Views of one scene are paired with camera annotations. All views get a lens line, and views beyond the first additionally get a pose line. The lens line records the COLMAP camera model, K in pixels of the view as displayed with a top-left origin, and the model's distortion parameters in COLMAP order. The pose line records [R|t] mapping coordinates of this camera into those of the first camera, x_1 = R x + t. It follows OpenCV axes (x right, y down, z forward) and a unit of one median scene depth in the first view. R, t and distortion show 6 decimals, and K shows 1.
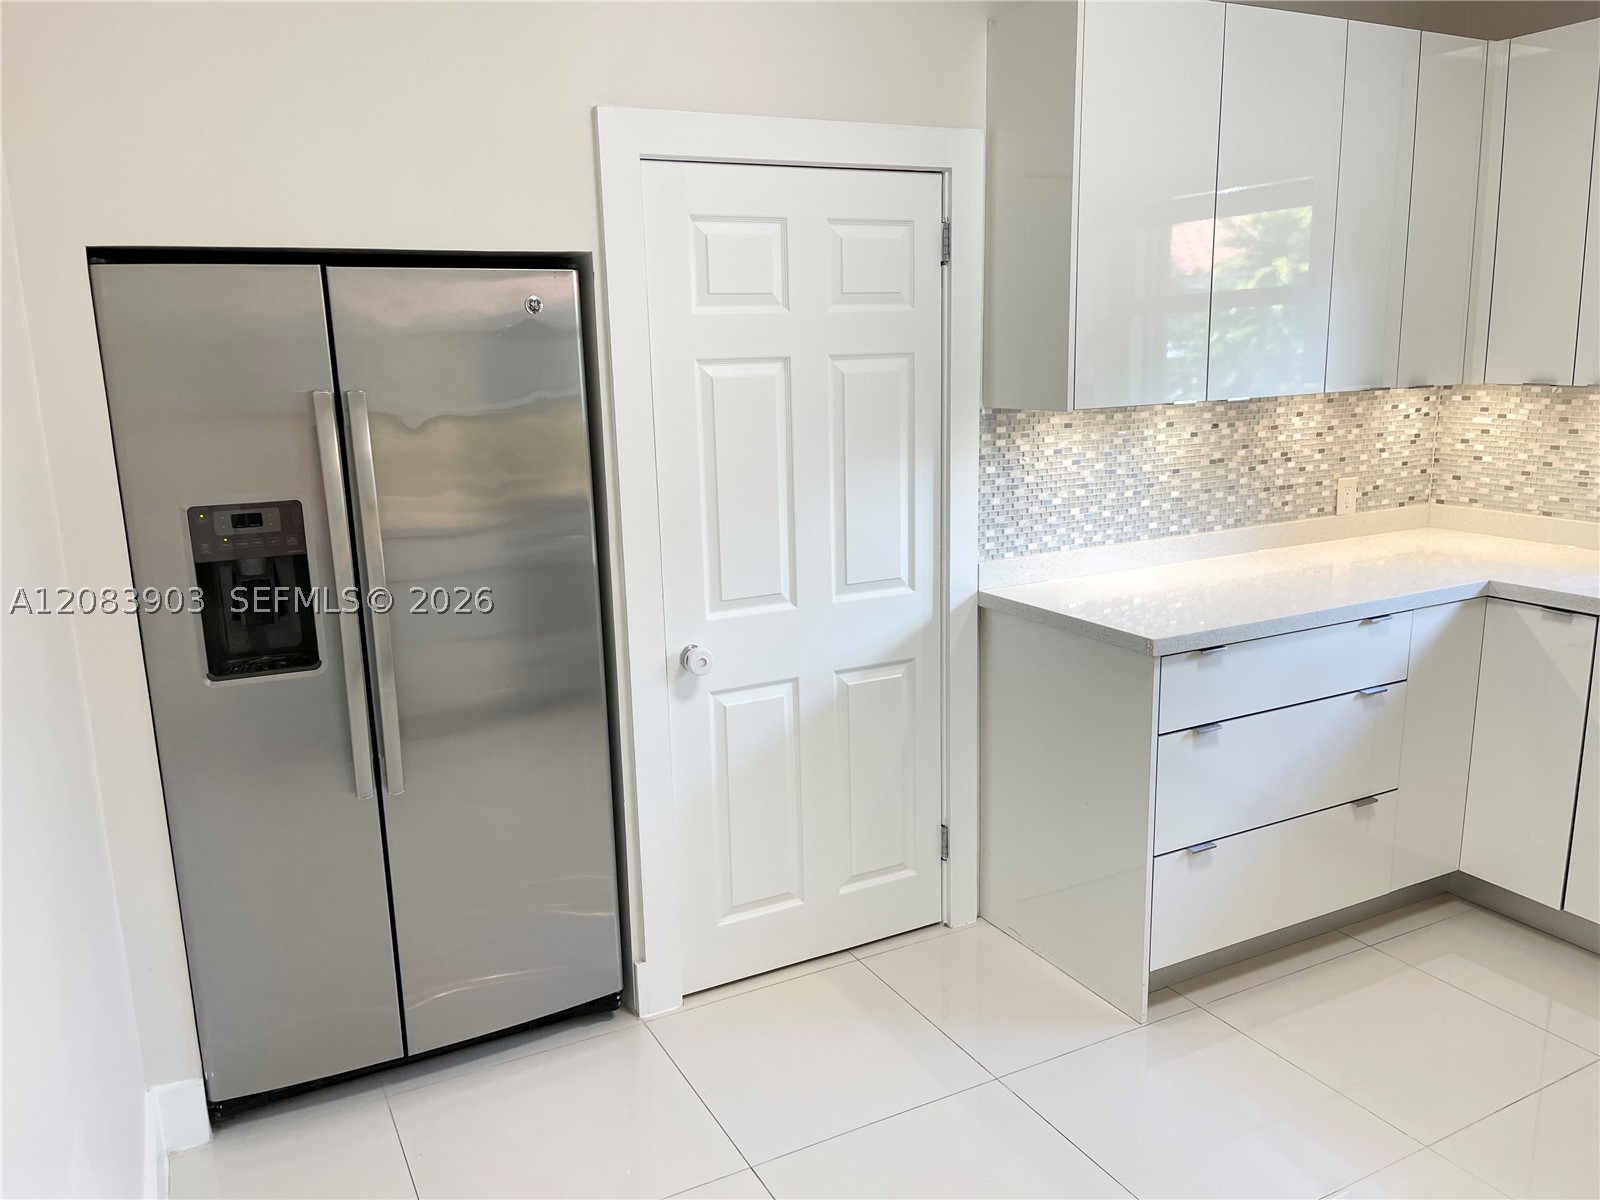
lens RADIAL K [[1206.1, 0, 787.9], [0, 1206.1, 606.9], [0, 0, 1]] dist [0.057416, -0.080348]
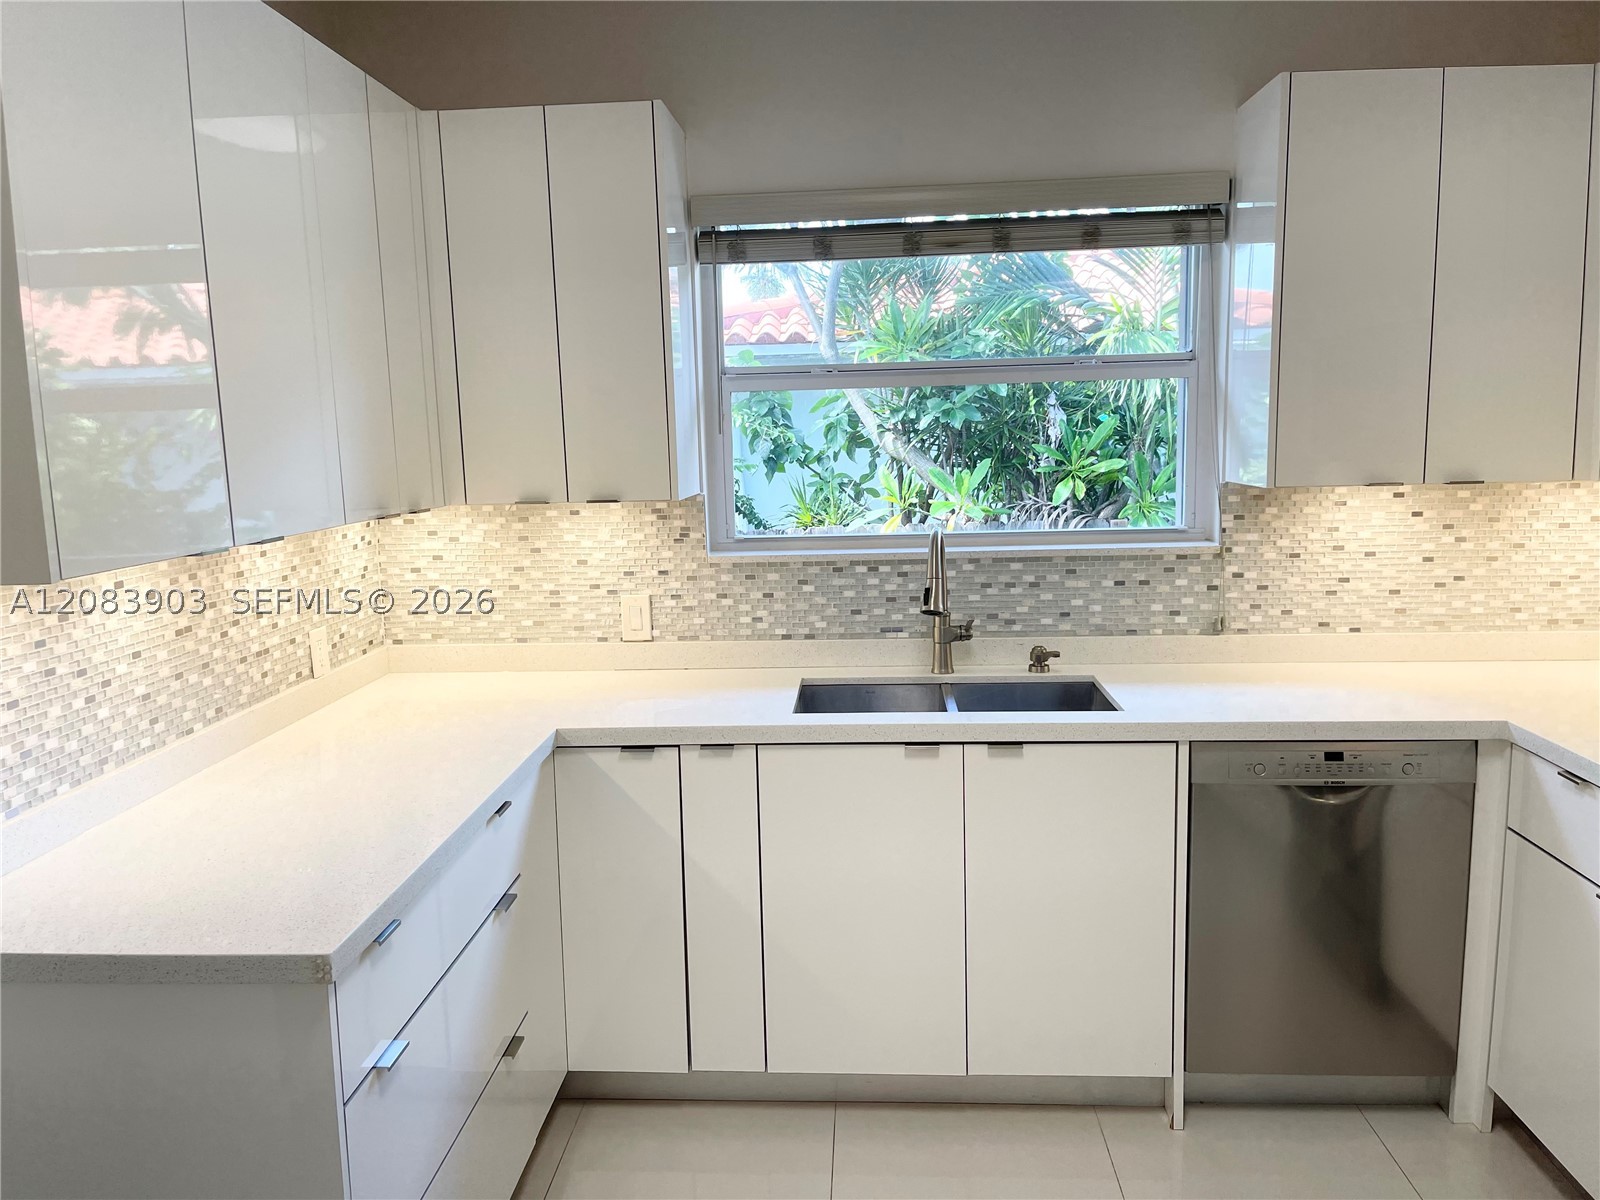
lens RADIAL K [[1206.1, 0, 788.6], [0, 1206.1, 597.7], [0, 0, 1]] dist [0.057416, -0.080348]
pose [[0.510589, -0.107534, 0.853074, -0.053882], [0.195505, 0.980681, 0.006605, -0.080899], [-0.837303, 0.163408, 0.521748, 0.379536]]
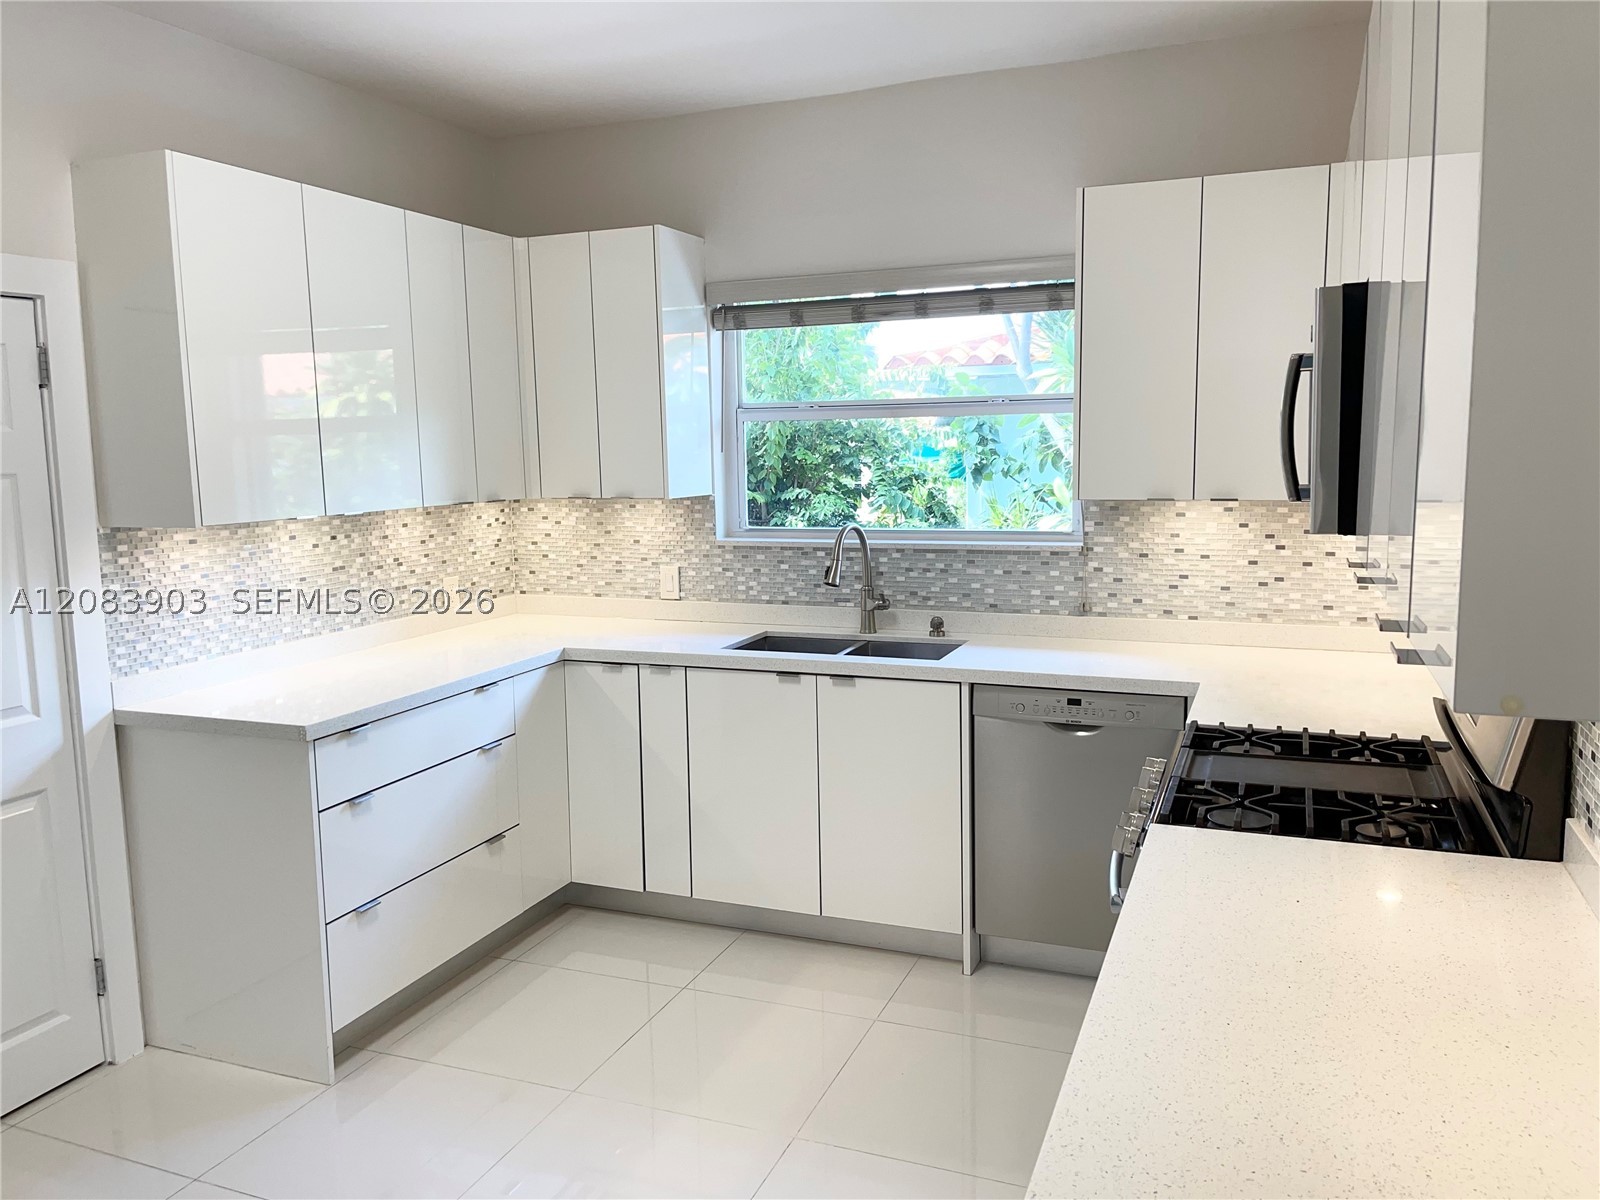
lens RADIAL K [[1206.1, 0, 810.1], [0, 1206.1, 591.9], [0, 0, 1]] dist [0.057416, -0.080348]
pose [[0.749395, -0.067957, 0.658626, -0.064305], [0.138093, 0.988886, -0.055091, 0.024709], [-0.647562, 0.132236, 0.750451, -0.129111]]
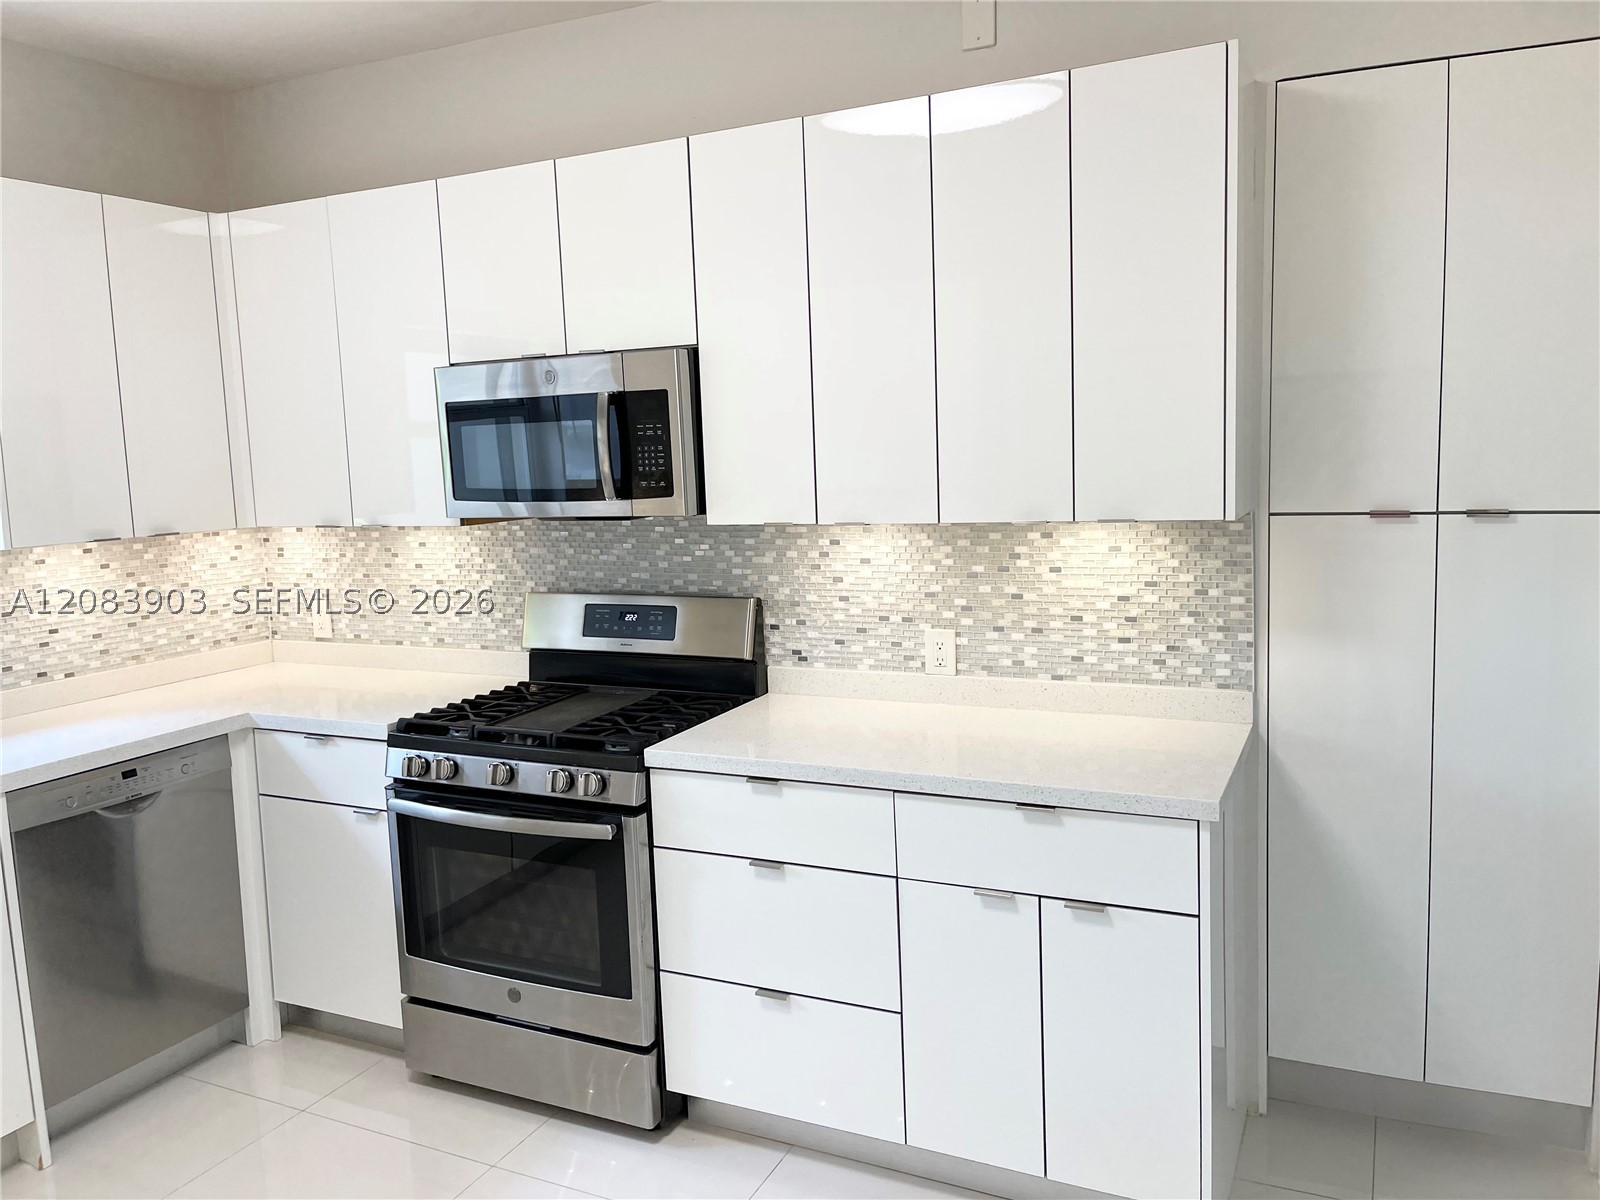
lens RADIAL K [[1206.1, 0, 790.4], [0, 1206.1, 589.1], [0, 0, 1]] dist [0.057416, -0.080348]
pose [[-0.602683, -0.049612, 0.796437, -0.226440], [0.218519, 0.949654, 0.224515, -0.133357], [-0.767478, 0.309348, -0.561499, 0.597604]]
